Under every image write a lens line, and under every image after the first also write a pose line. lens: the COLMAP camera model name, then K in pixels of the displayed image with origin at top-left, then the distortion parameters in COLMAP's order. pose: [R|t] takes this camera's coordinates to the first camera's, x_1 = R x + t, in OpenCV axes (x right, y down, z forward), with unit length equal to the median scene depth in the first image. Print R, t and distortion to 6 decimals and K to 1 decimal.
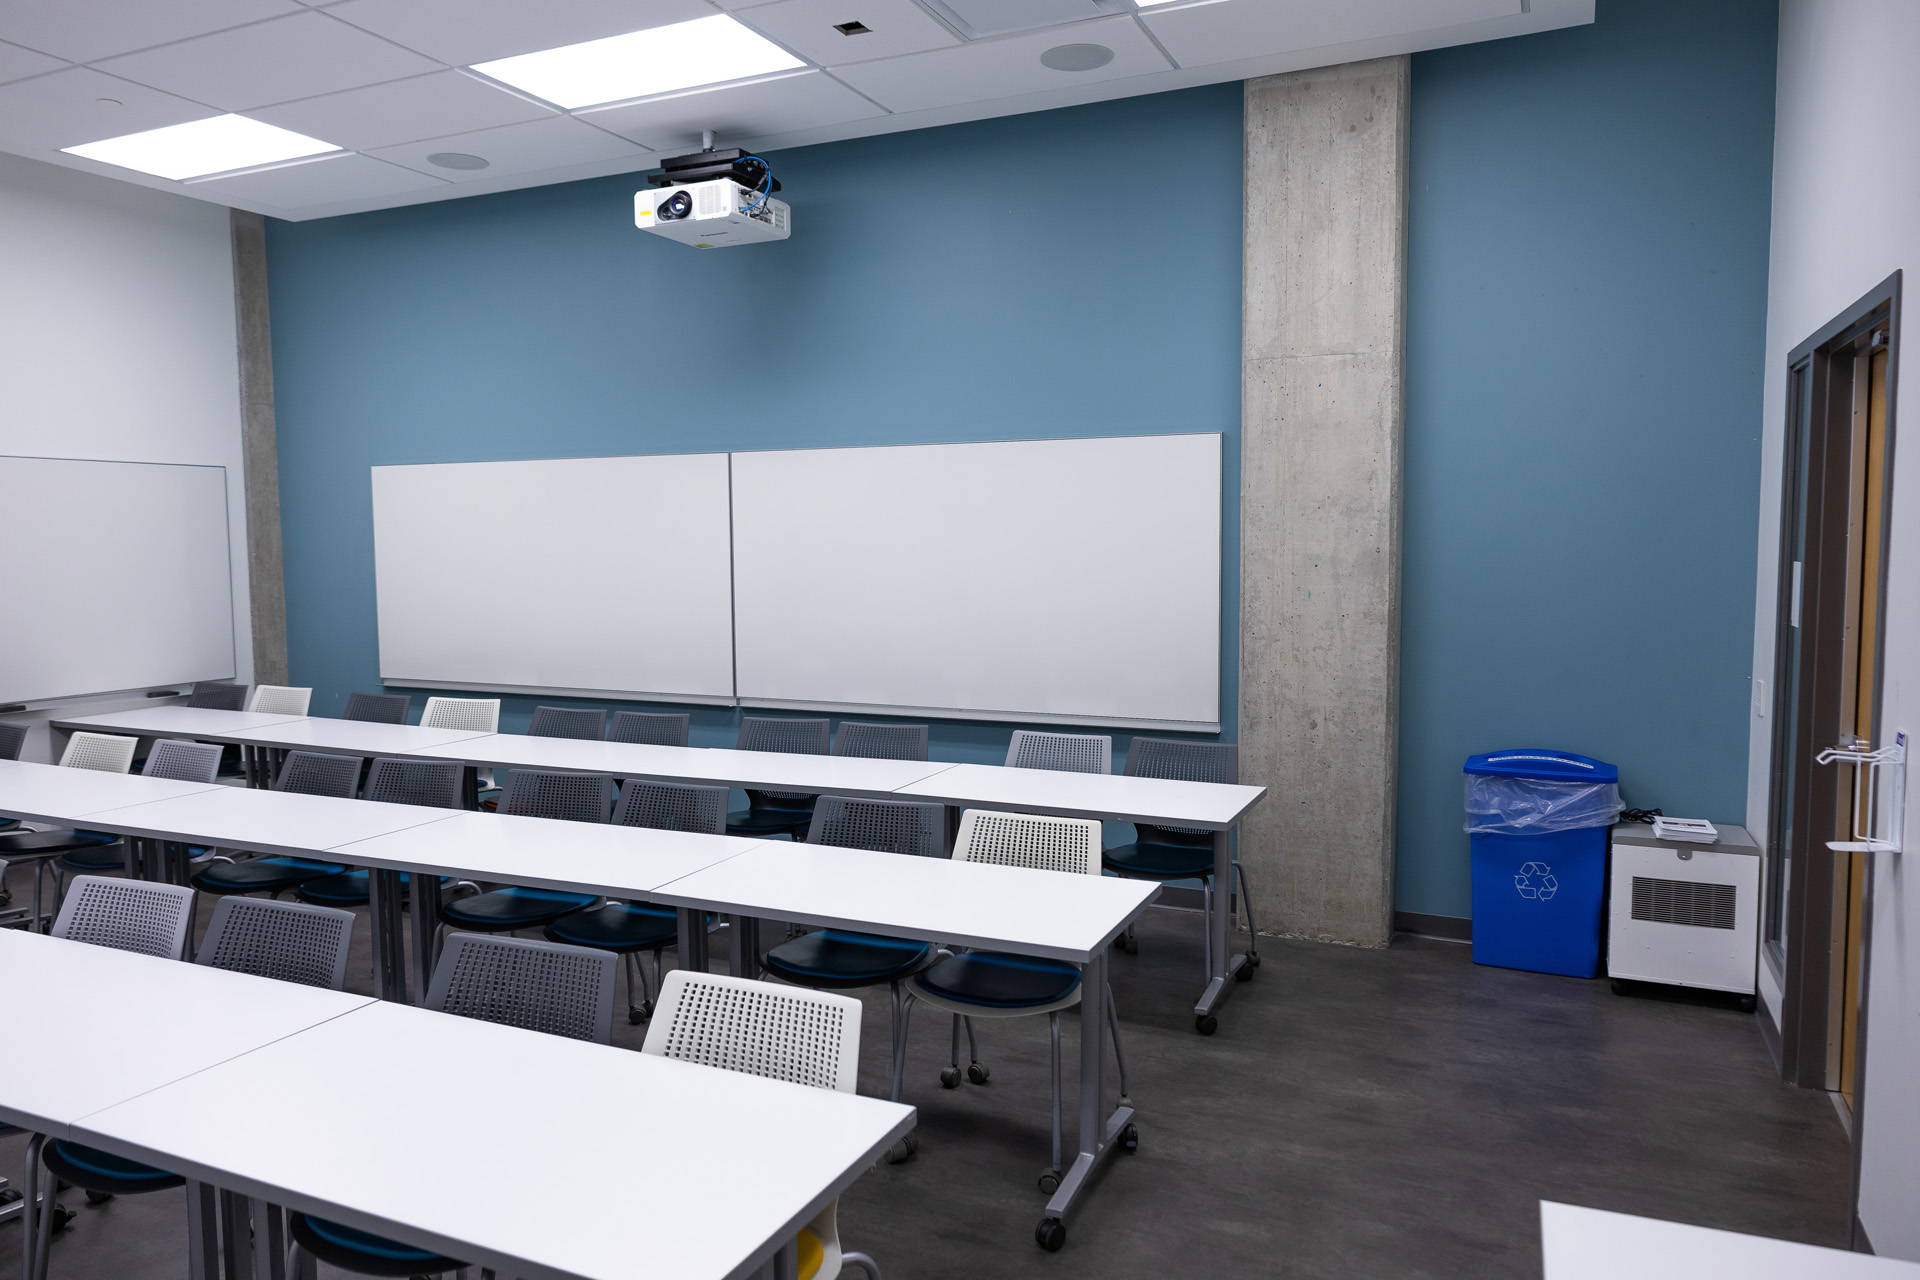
lens RADIAL K [[1319.5, 0, 963.5], [0, 1319.5, 638.2], [0, 0, 1]] dist [0.006137, 0.003978]
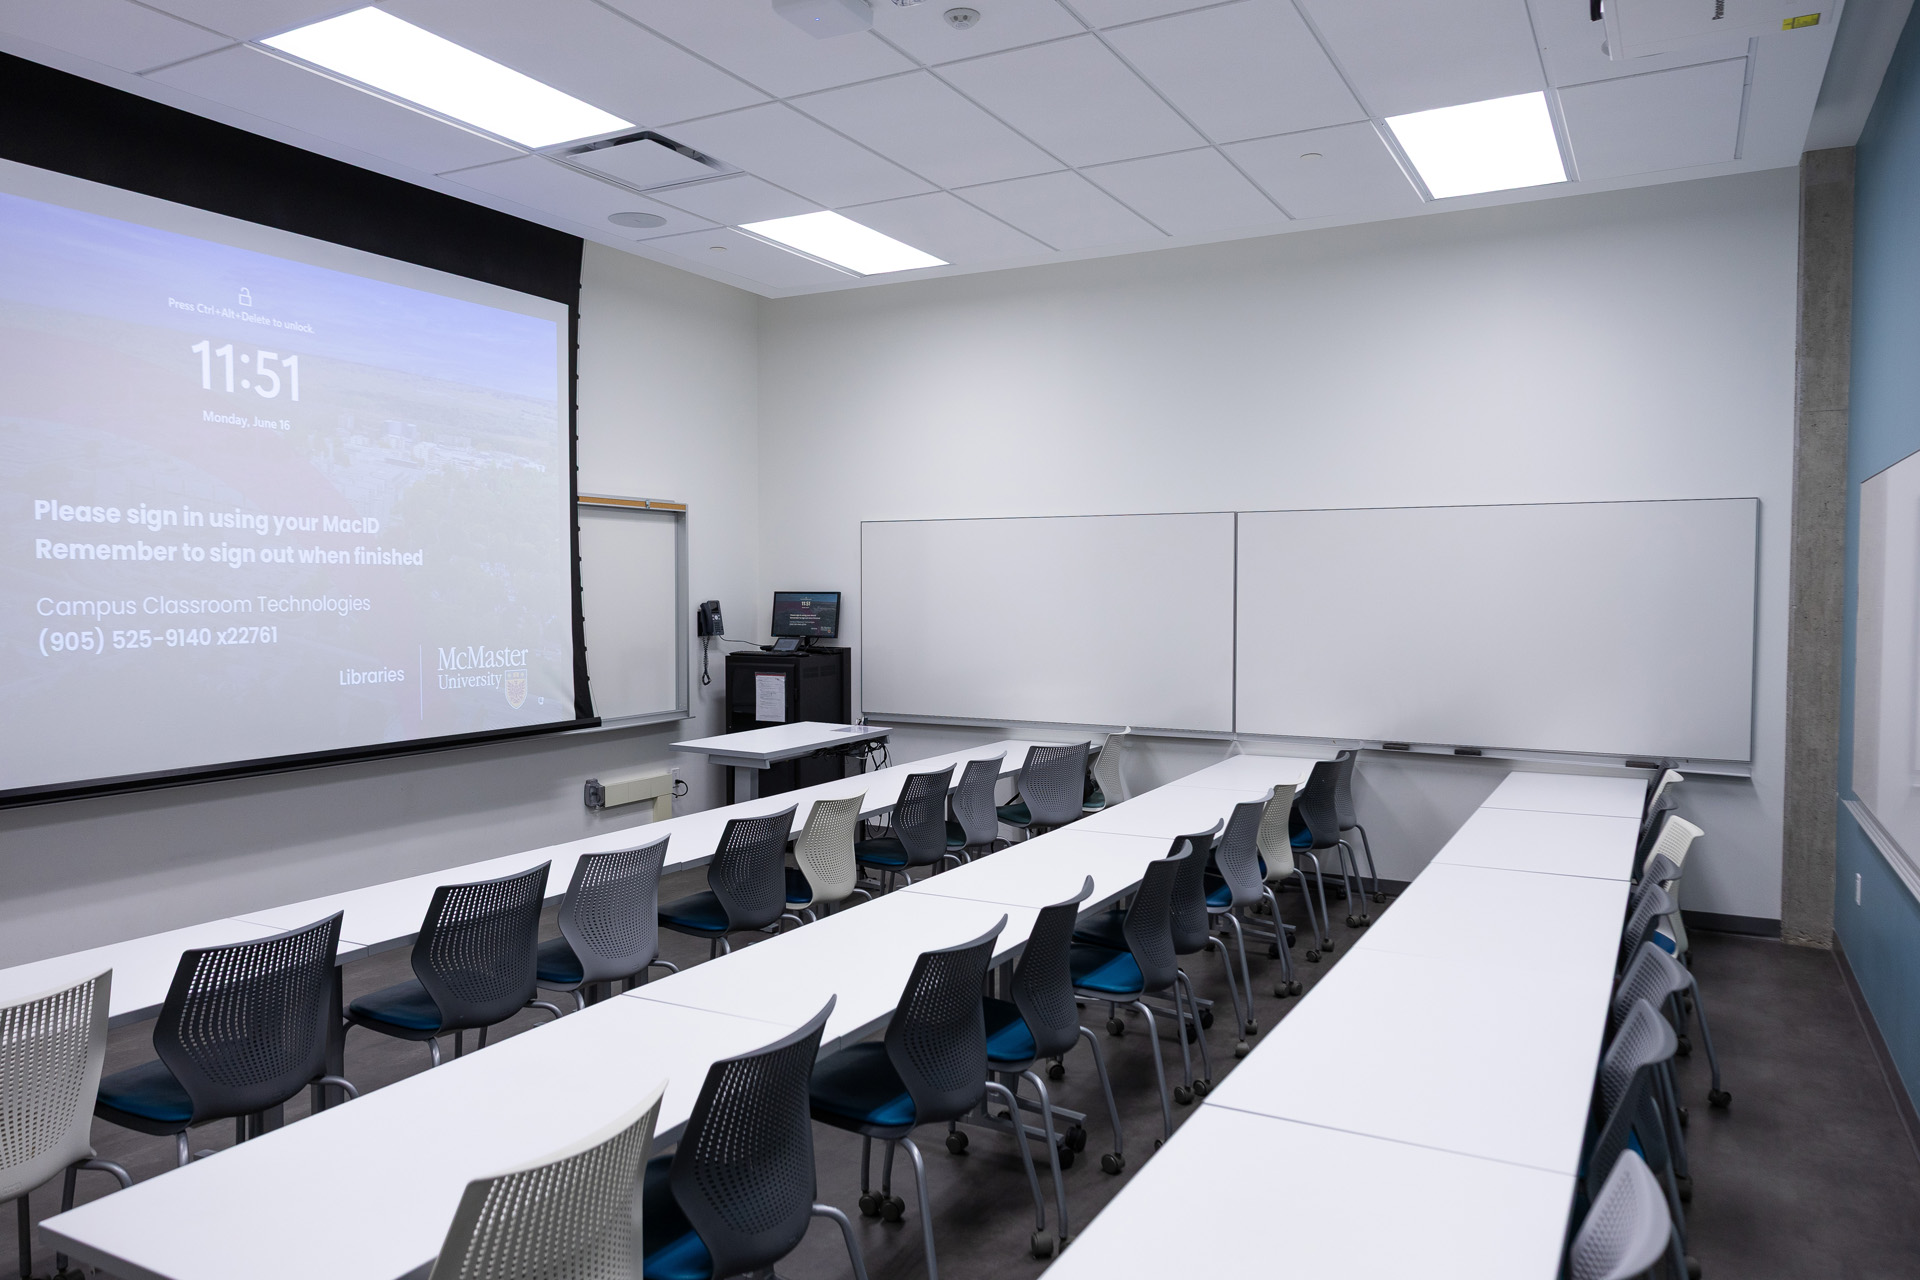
lens RADIAL K [[1319.5, 0, 965.3], [0, 1319.5, 636.4], [0, 0, 1]] dist [0.006137, 0.003978]
pose [[-0.073130, 0.046385, -0.996243, 0.406371], [-0.079588, 0.995461, 0.052191, -0.073264], [0.994142, 0.083106, -0.069107, 0.862488]]
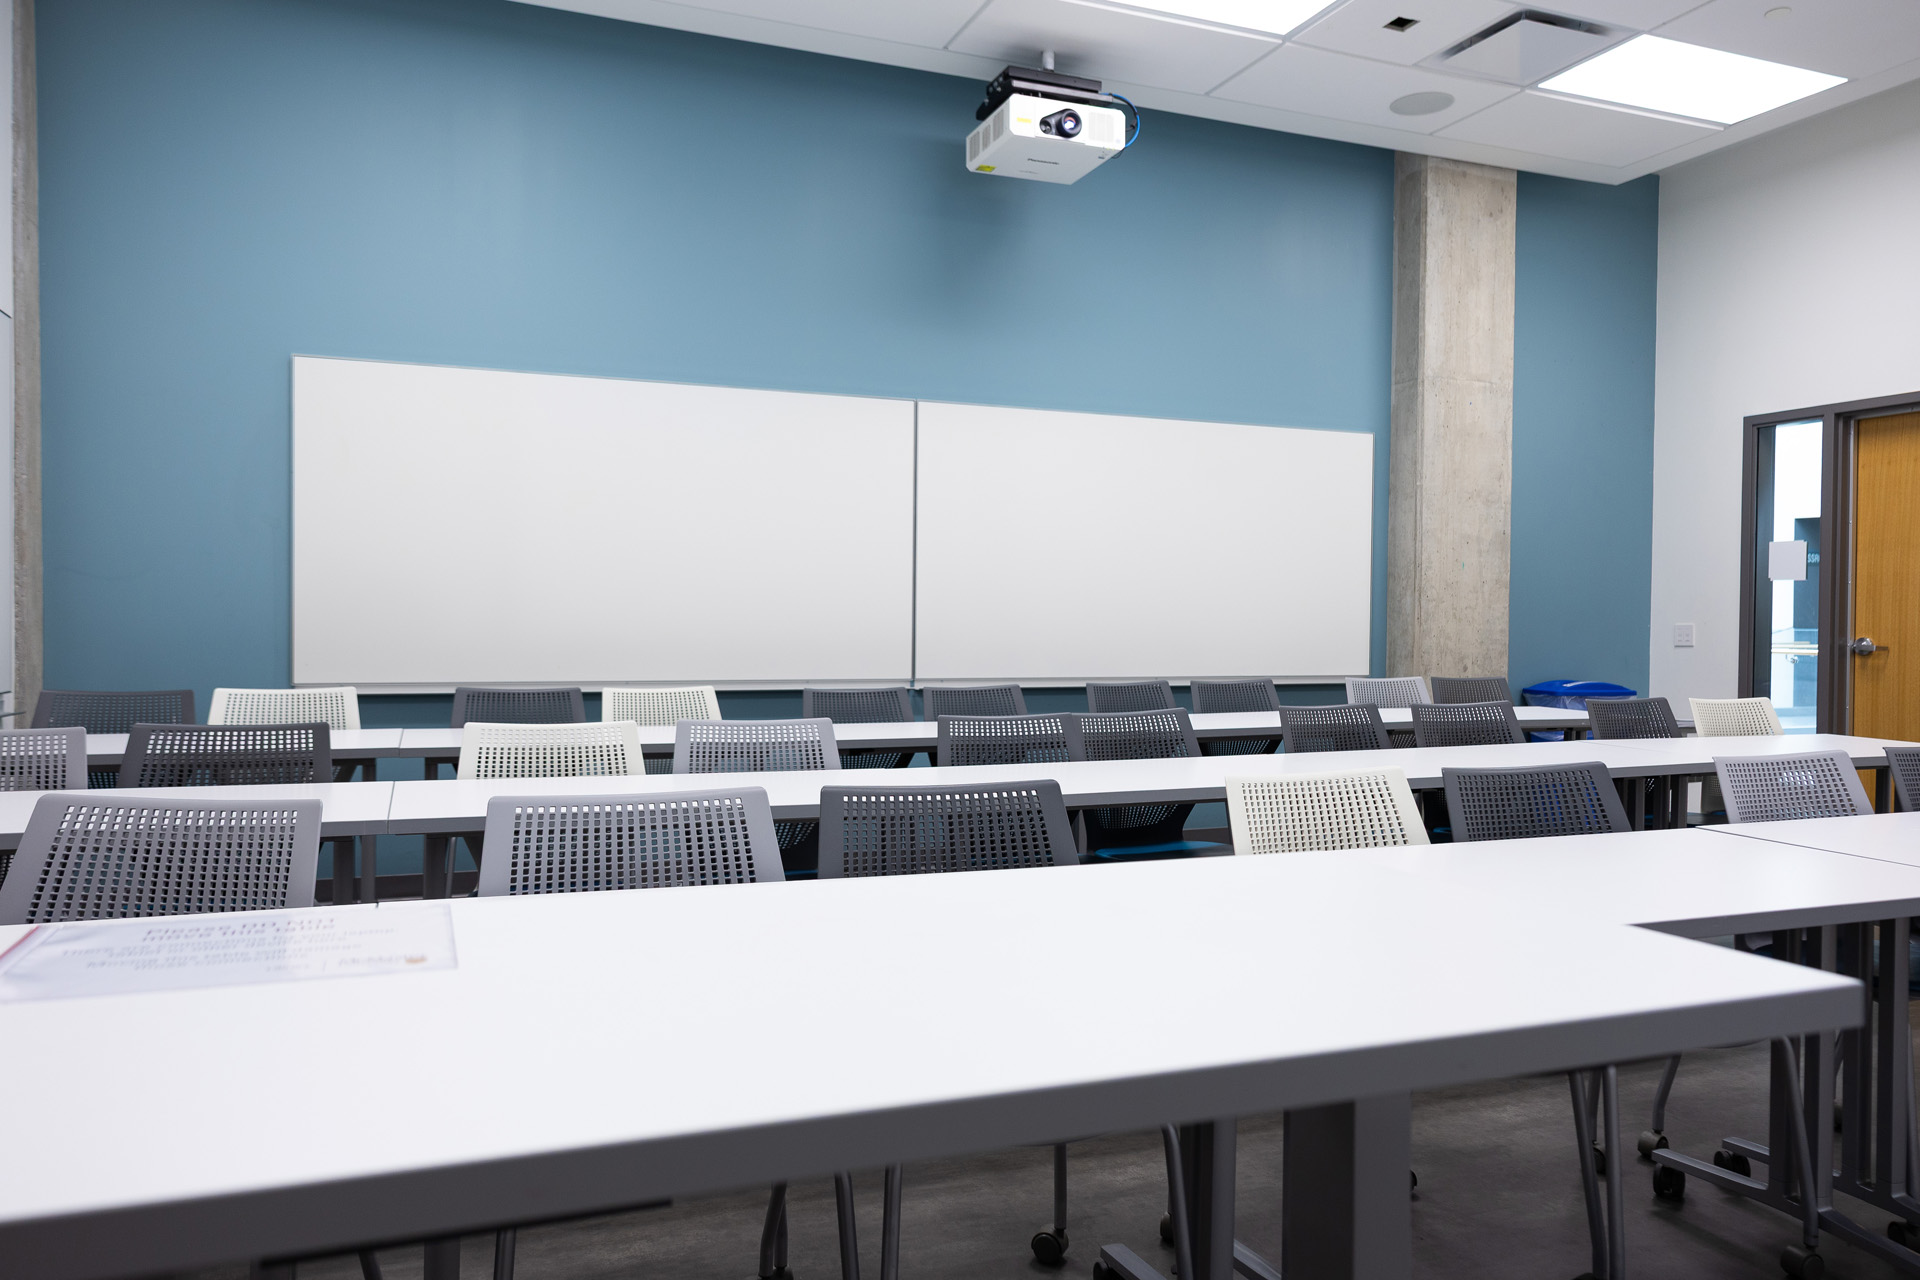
lens RADIAL K [[1319.5, 0, 970.7], [0, 1319.5, 637.9], [0, 0, 1]] dist [0.006137, 0.003978]
pose [[0.695249, 0.001509, 0.718768, -1.003164], [0.041998, 0.998204, -0.042719, 0.072529], [-0.717541, 0.059887, 0.693937, 0.468810]]
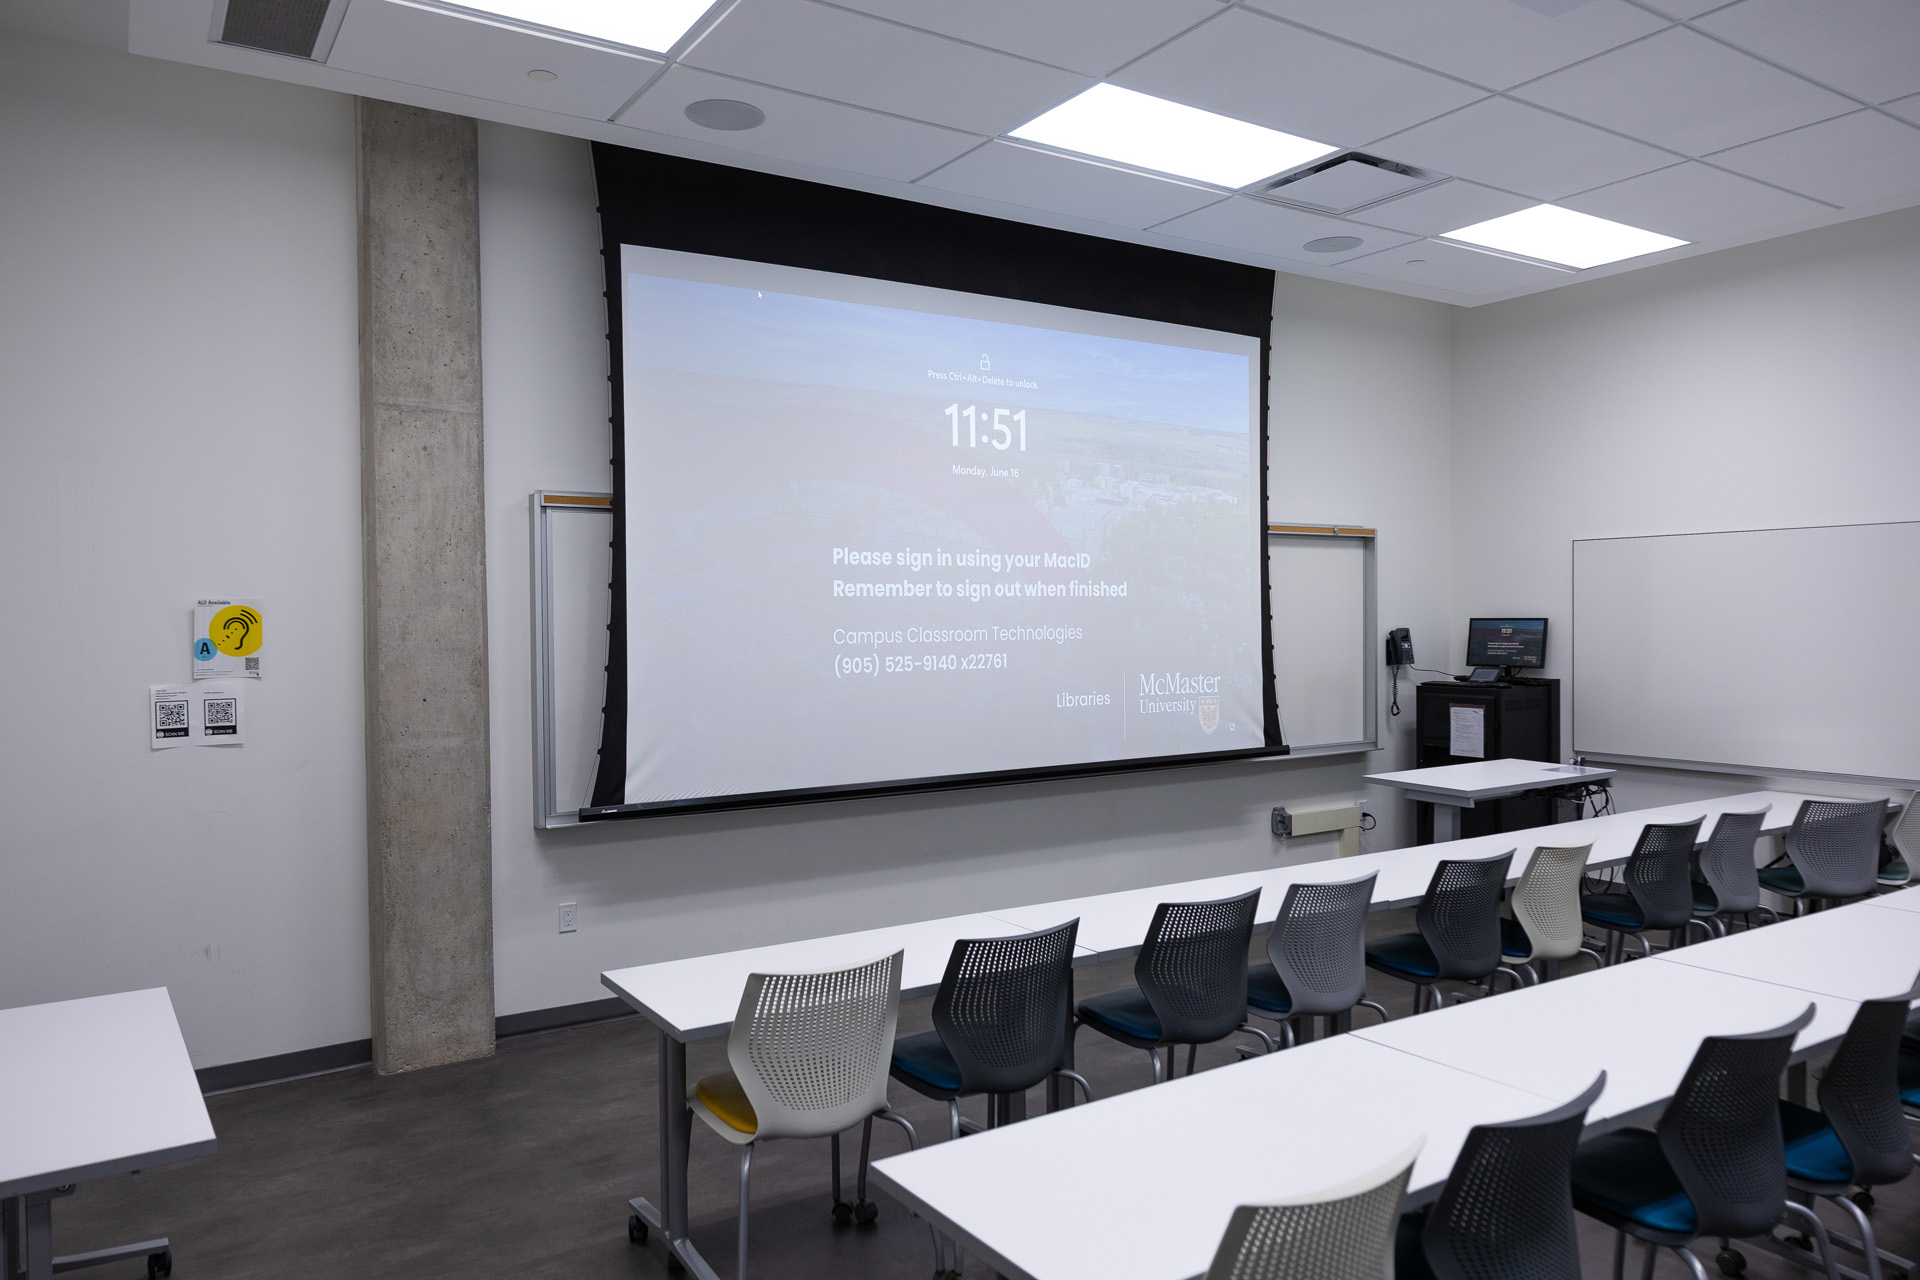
lens RADIAL K [[1319.5, 0, 956.0], [0, 1319.5, 639.9], [0, 0, 1]] dist [0.006137, 0.003978]
pose [[-0.540748, 0.028620, -0.840698, 0.407737], [-0.052761, 0.996299, 0.067854, -0.071867], [0.839529, 0.081048, -0.537236, 0.834520]]
